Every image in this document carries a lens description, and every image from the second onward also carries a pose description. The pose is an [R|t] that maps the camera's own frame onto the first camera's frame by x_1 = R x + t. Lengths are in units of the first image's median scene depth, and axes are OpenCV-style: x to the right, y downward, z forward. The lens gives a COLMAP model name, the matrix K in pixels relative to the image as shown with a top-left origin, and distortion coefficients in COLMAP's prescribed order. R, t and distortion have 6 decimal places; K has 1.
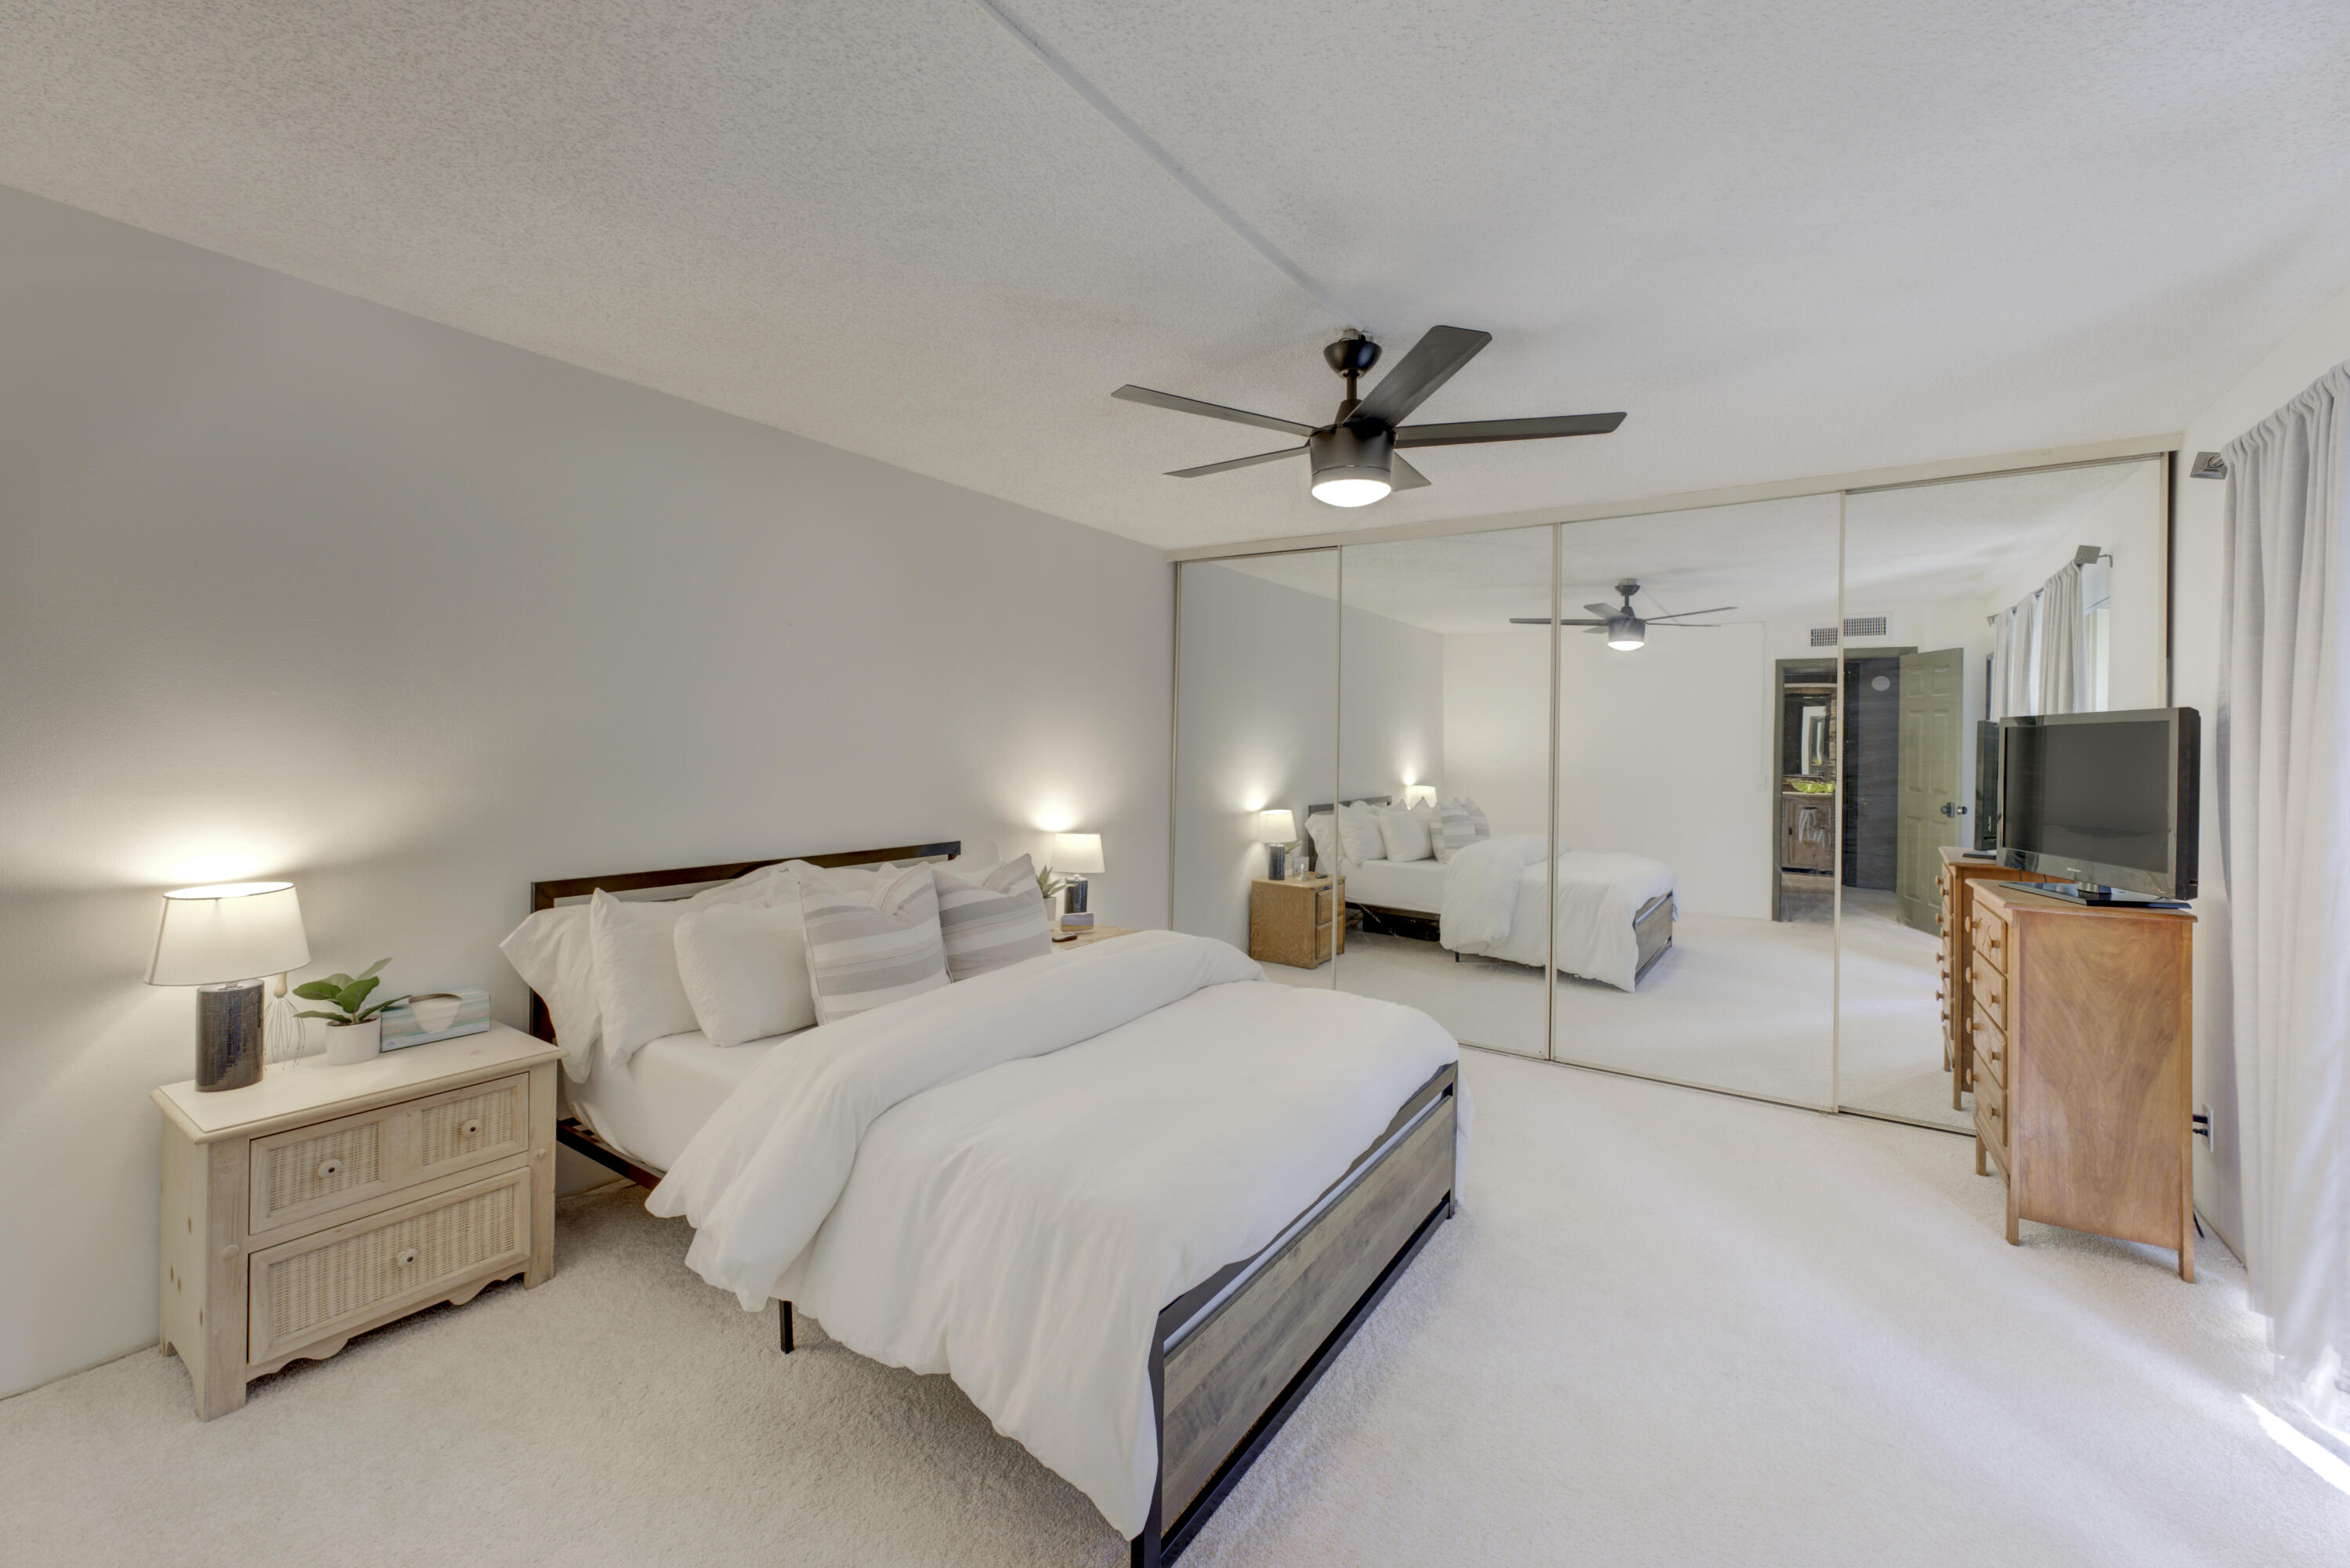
lens RADIAL K [[963.2, 0, 1171.0], [0, 963.2, 750.9], [0, 0, 1]] dist [-0.000516, 0.000125]
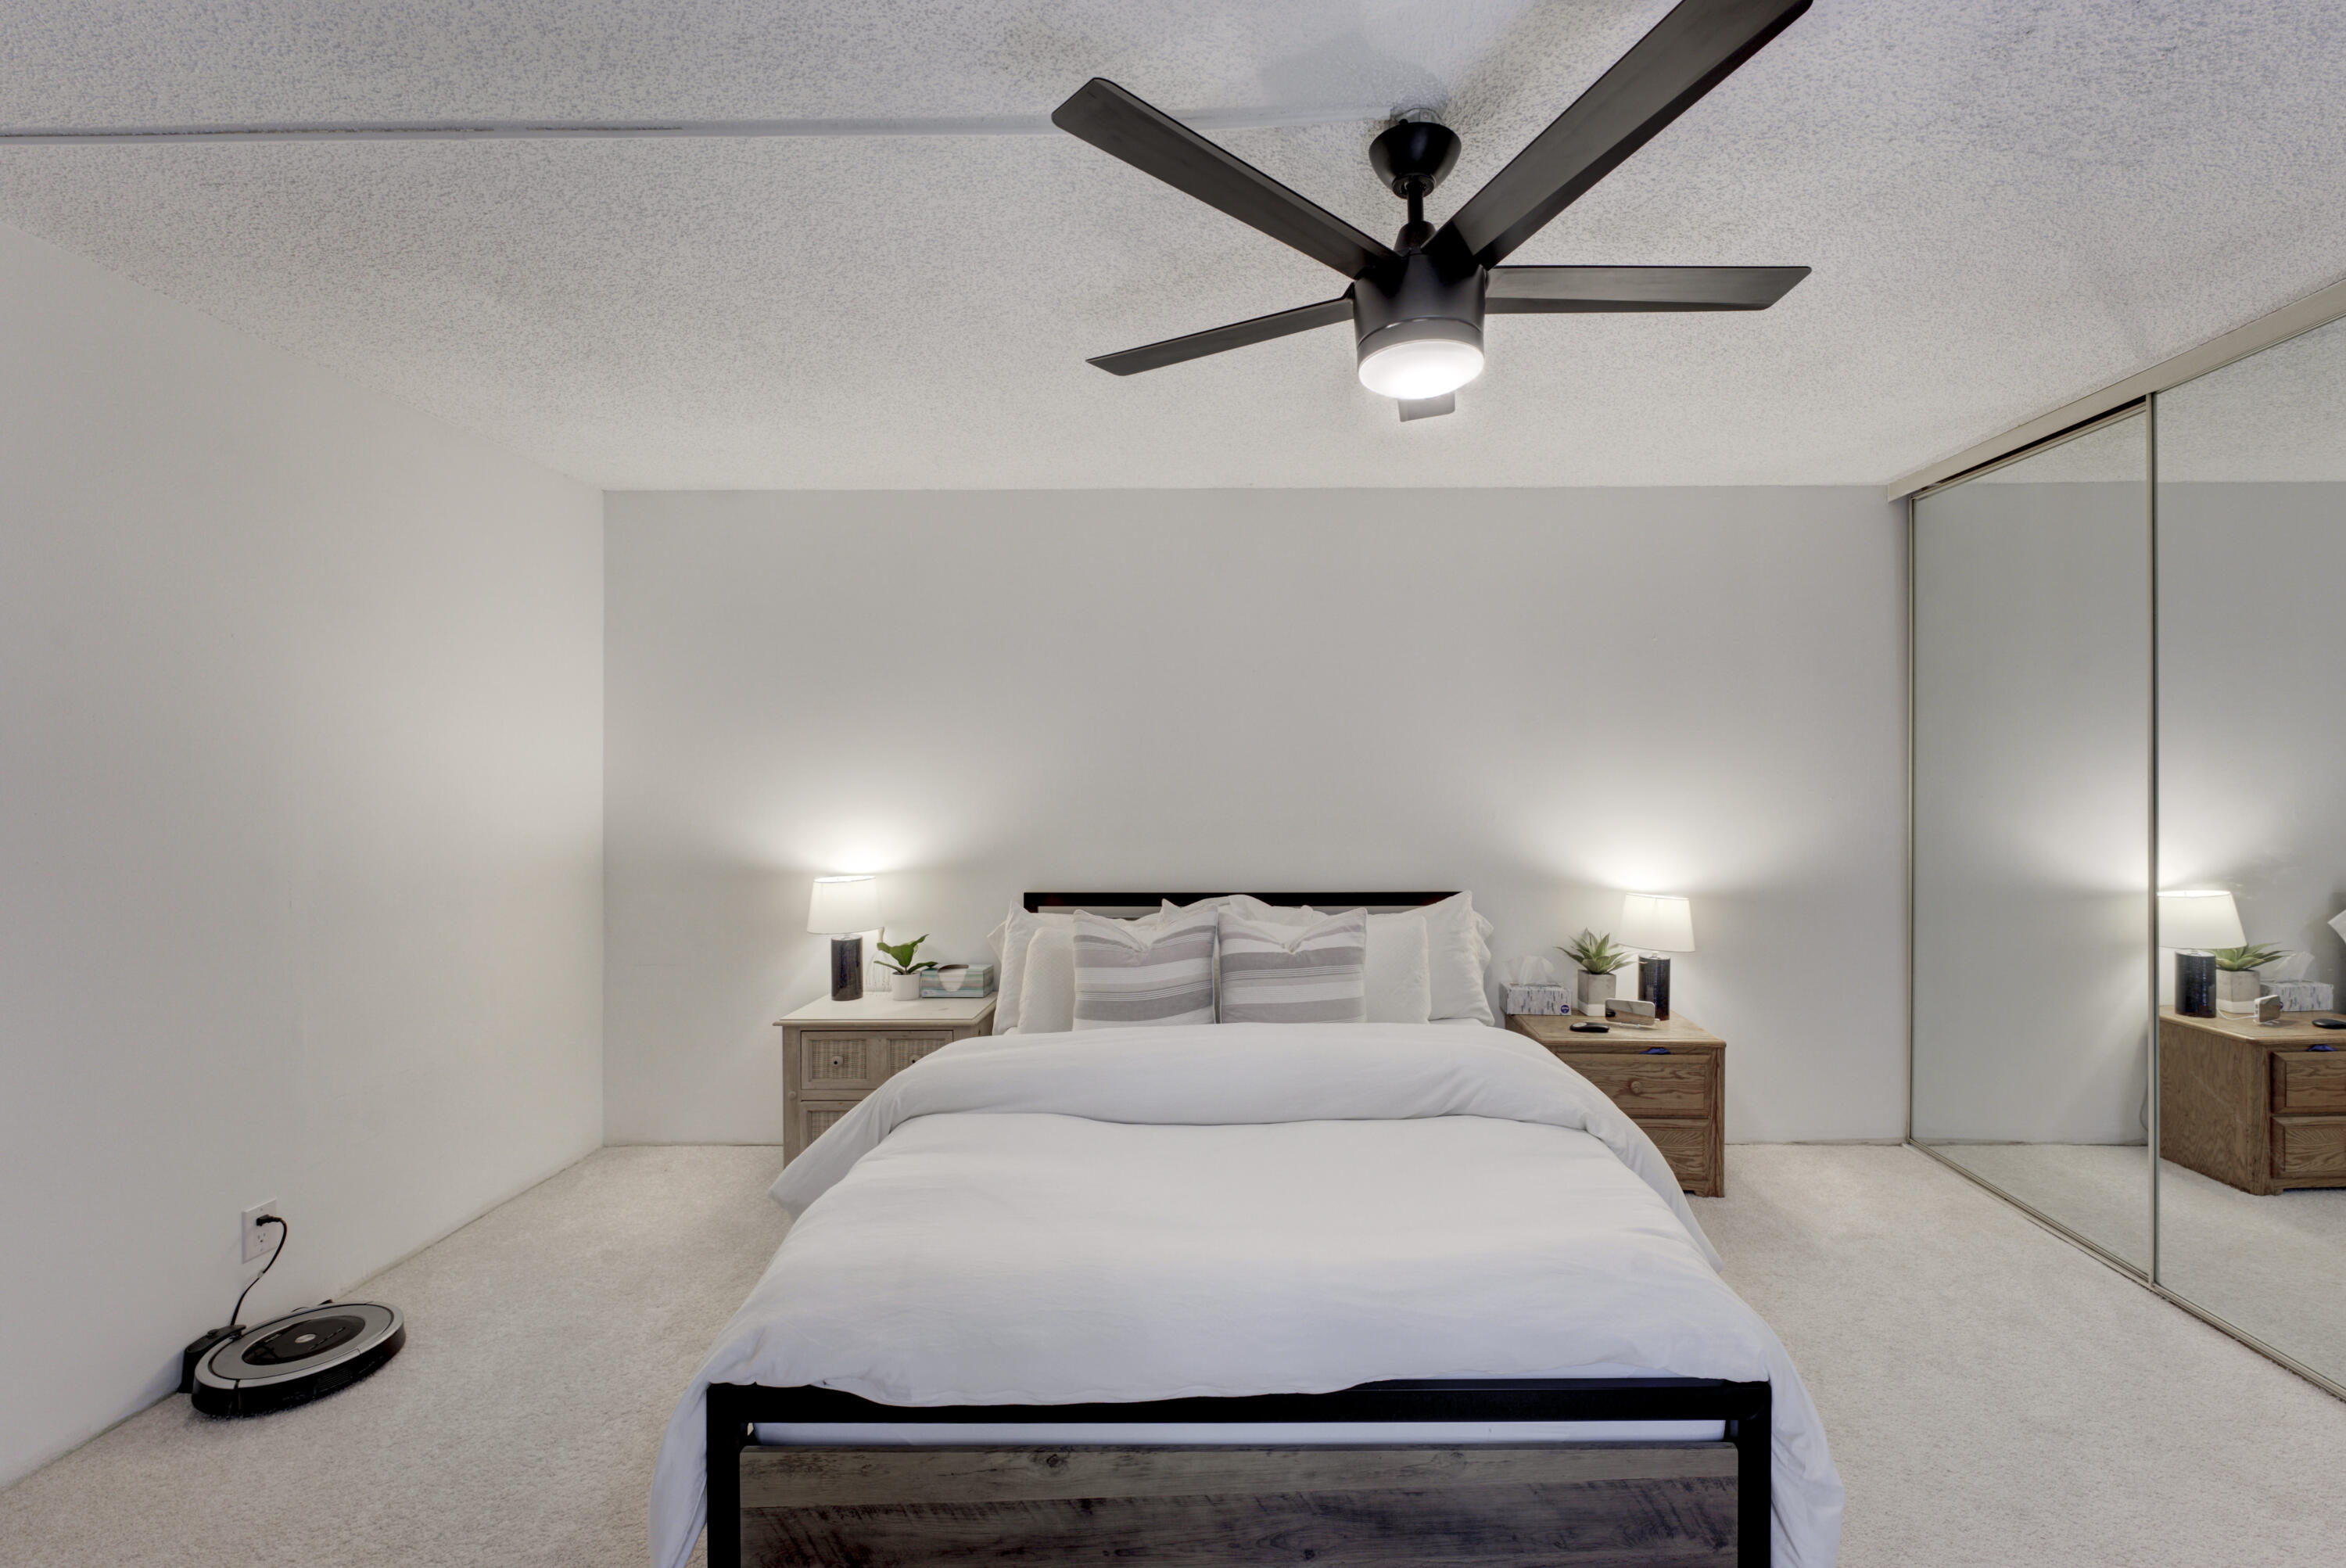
lens RADIAL K [[965.3, 0, 1217.2], [0, 965.3, 783.5], [0, 0, 1]] dist [0.001241, 0.000119]
pose [[0.555274, -0.015992, -0.831514, 0.403653], [0.006915, 0.999869, -0.014612, 0.006839], [0.831639, 0.002364, 0.555312, 0.339483]]
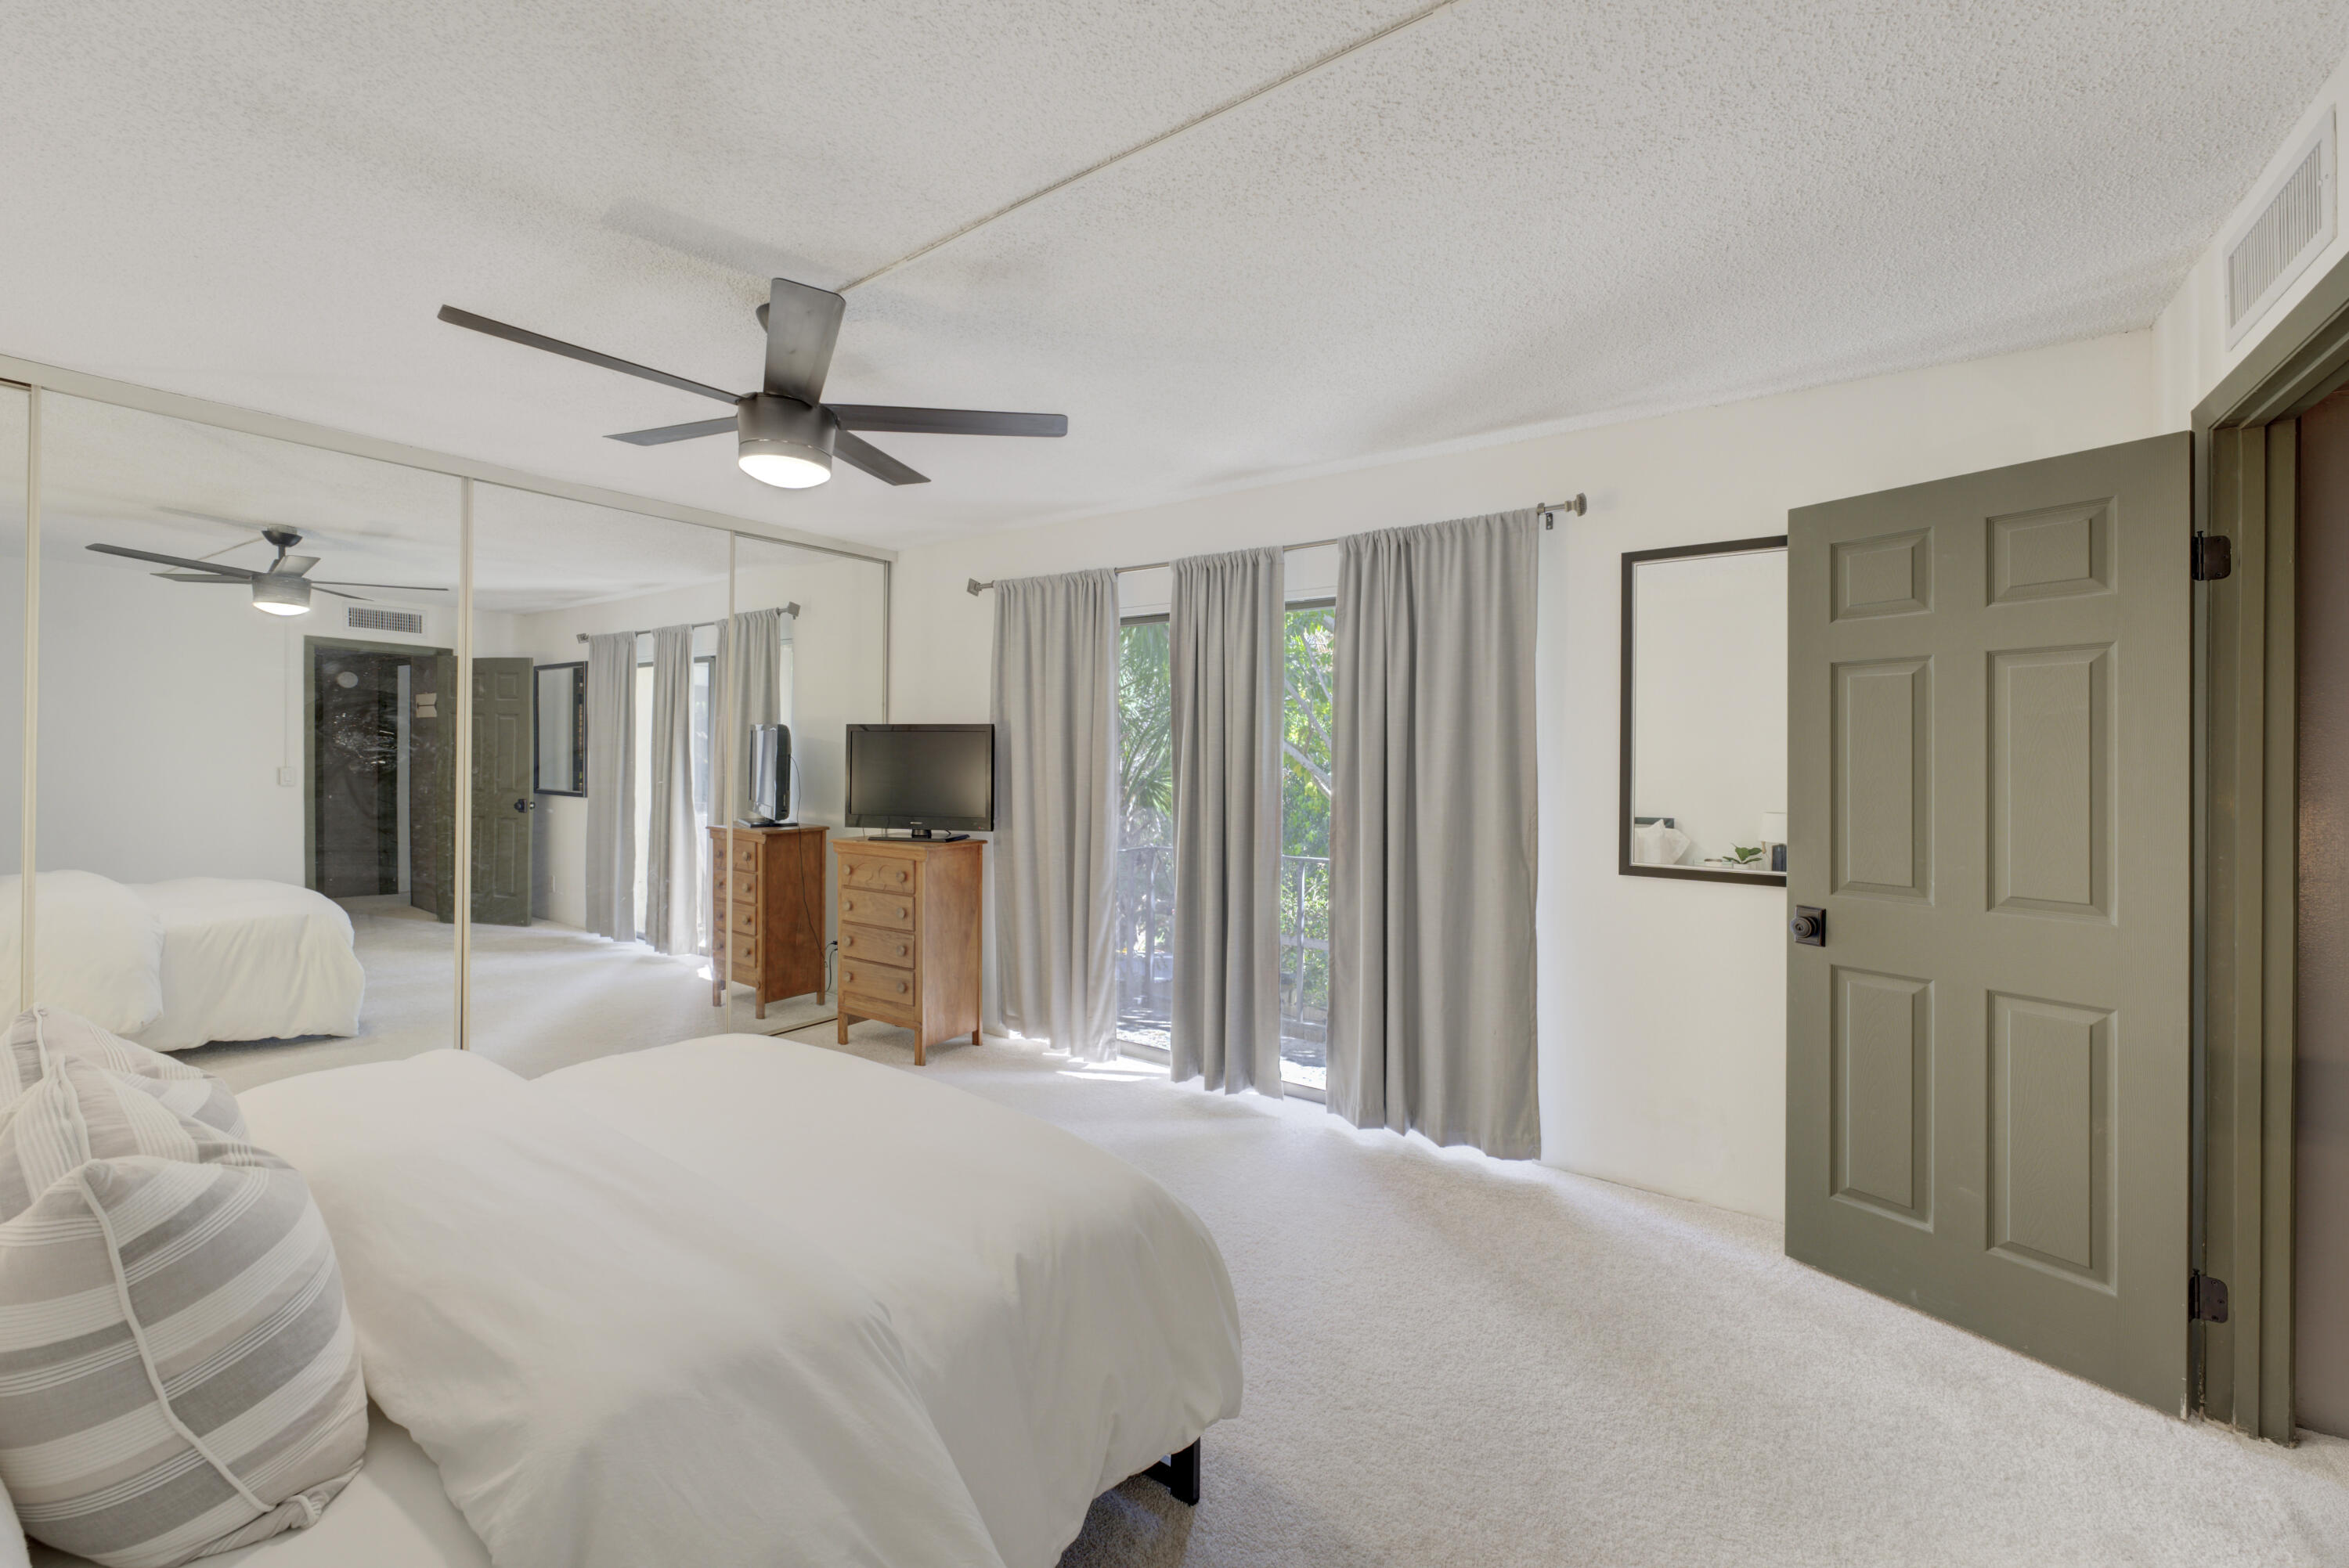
lens RADIAL K [[962.7, 0, 1170.5], [0, 962.7, 750.9], [0, 0, 1]] dist [-0.000516, 0.000125]
pose [[0.025696, -0.011360, 0.999605, -0.453710], [-0.004452, 0.999924, 0.011478, -0.010218], [-0.999660, -0.004745, 0.025643, 0.387999]]
